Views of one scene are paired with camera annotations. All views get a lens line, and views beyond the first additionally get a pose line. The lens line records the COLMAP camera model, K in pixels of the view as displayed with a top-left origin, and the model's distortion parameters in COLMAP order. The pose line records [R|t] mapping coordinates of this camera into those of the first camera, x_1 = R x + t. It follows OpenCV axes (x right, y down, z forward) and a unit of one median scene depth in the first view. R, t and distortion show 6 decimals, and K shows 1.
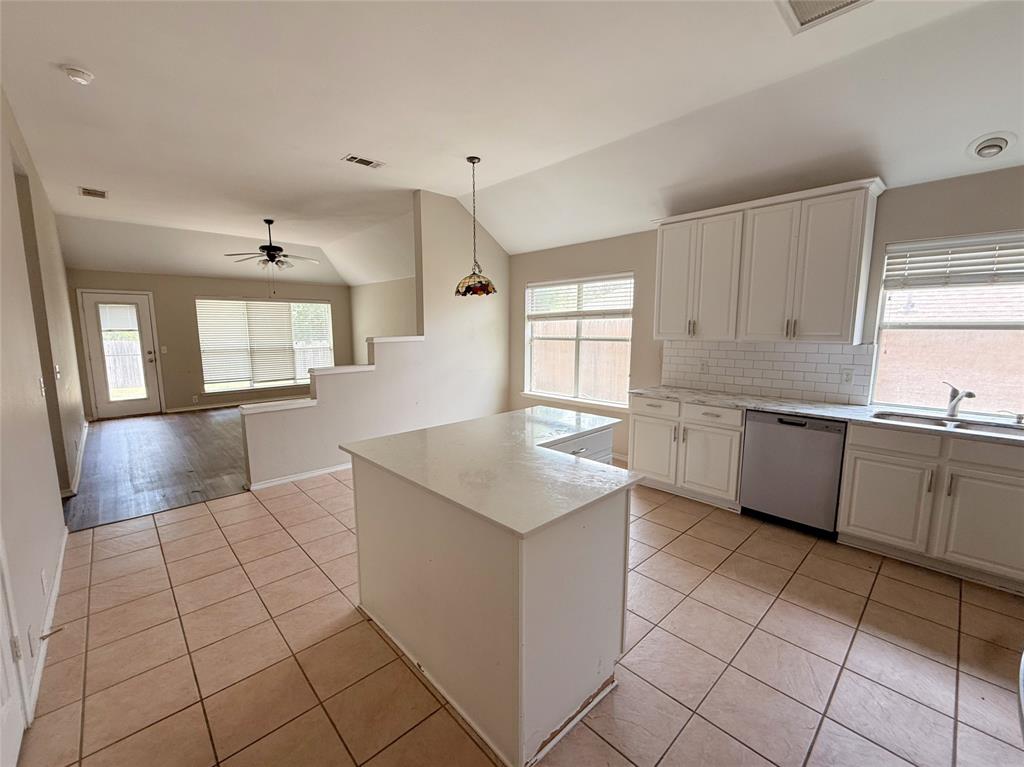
lens RADIAL K [[415.6, 0, 509.2], [0, 415.6, 384.7], [0, 0, 1]] dist [0.001596, -0.000868]
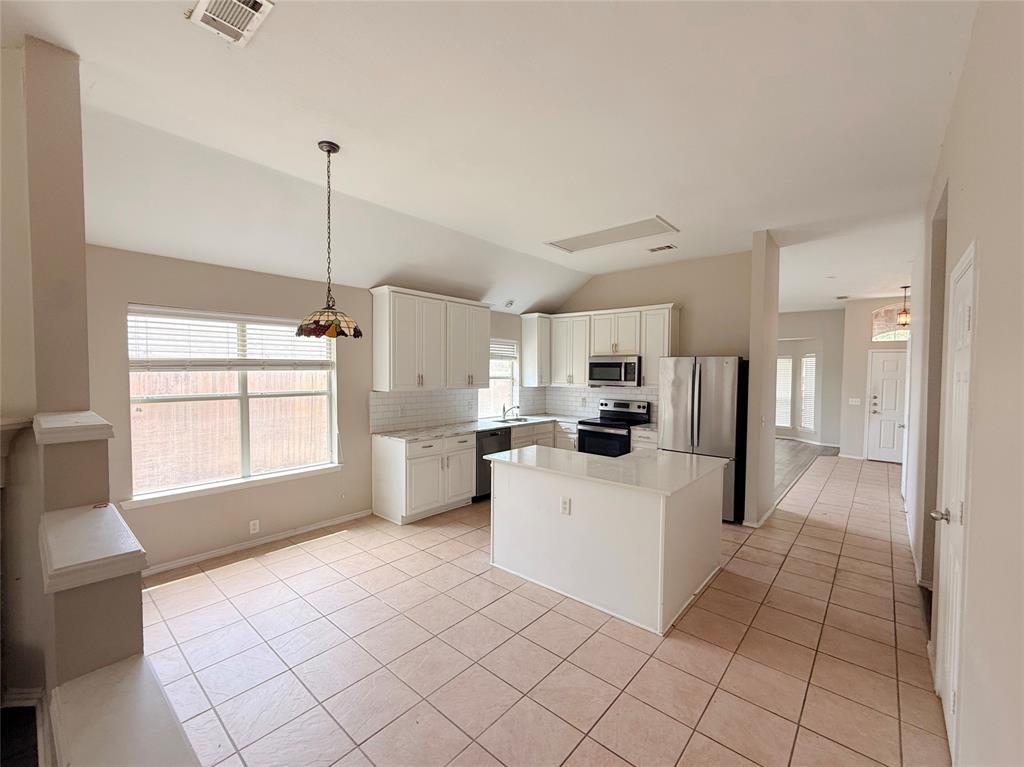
lens RADIAL K [[415.6, 0, 509.1], [0, 415.6, 386.0], [0, 0, 1]] dist [0.001596, -0.000868]
pose [[-0.074051, -0.034913, 0.996643, -0.627034], [0.129337, 0.990610, 0.044312, -0.105418], [-0.988832, 0.132184, -0.068840, 0.615833]]
